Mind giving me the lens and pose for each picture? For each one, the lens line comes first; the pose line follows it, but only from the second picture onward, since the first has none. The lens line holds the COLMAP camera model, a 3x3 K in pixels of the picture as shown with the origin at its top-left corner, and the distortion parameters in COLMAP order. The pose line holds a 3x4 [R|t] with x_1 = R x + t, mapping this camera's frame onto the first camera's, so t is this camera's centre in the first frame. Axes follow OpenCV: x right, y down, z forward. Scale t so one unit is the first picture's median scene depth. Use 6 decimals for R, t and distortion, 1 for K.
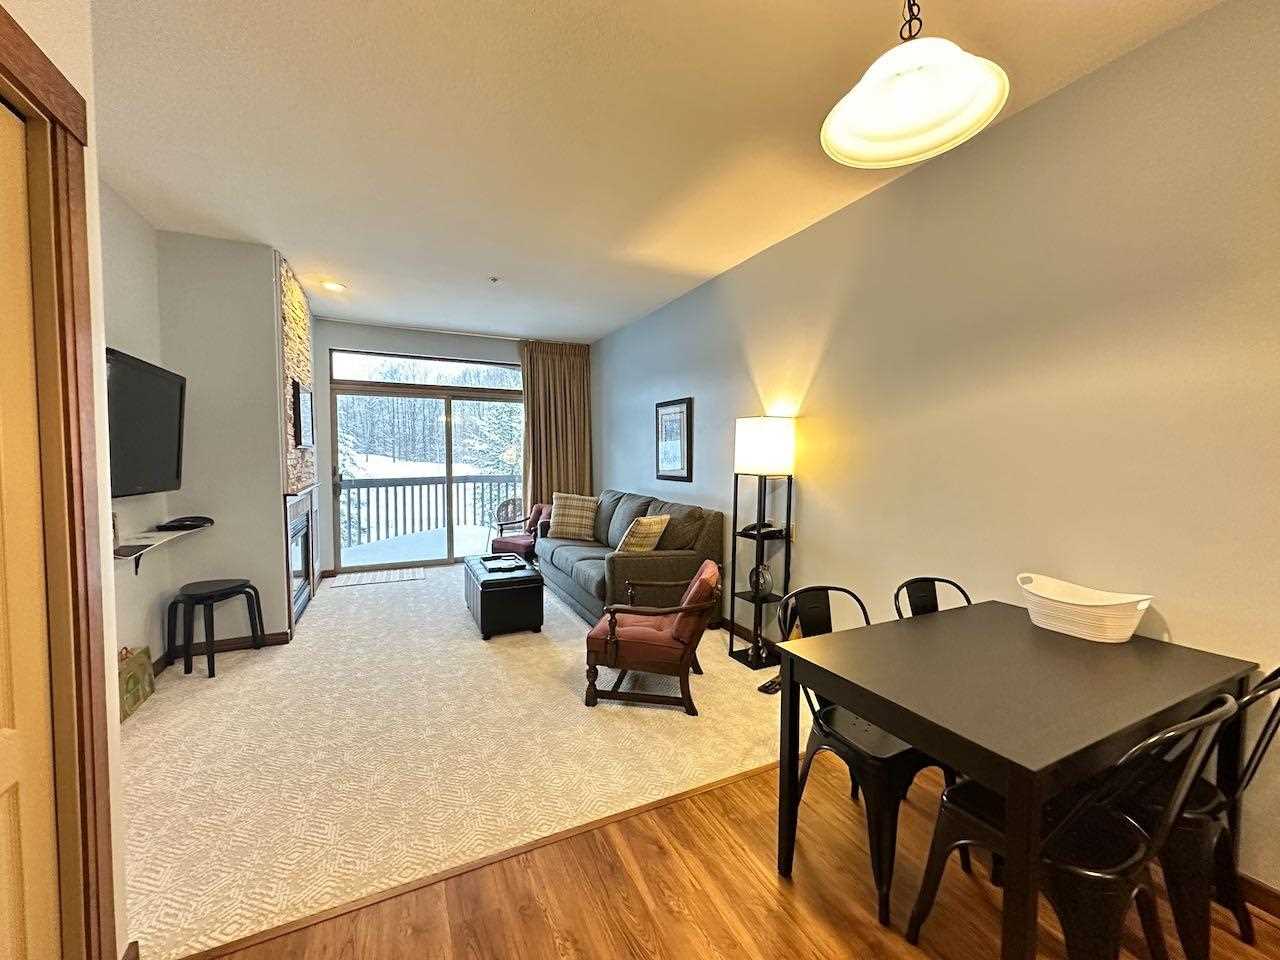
lens RADIAL K [[509.1, 0, 639.5], [0, 509.1, 479.0], [0, 0, 1]] dist [-0.003993, 0.000726]
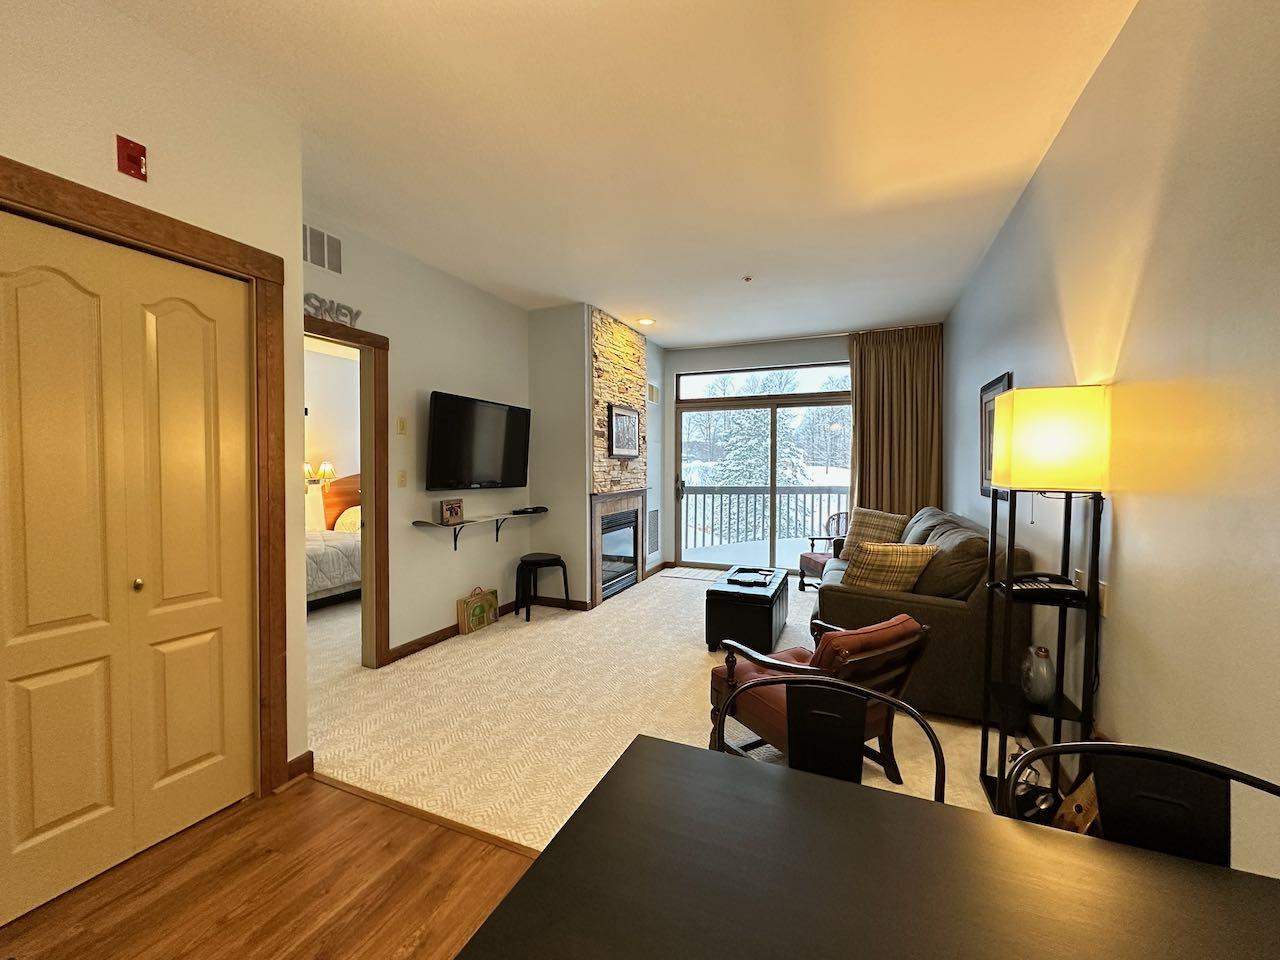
lens RADIAL K [[509.1, 0, 638.4], [0, 509.1, 480.2], [0, 0, 1]] dist [-0.003993, 0.000726]
pose [[0.653026, 0.017714, -0.757128, 0.353010], [-0.034113, 0.999400, -0.006040, -0.000380], [0.756567, 0.029772, 0.653238, 0.259501]]
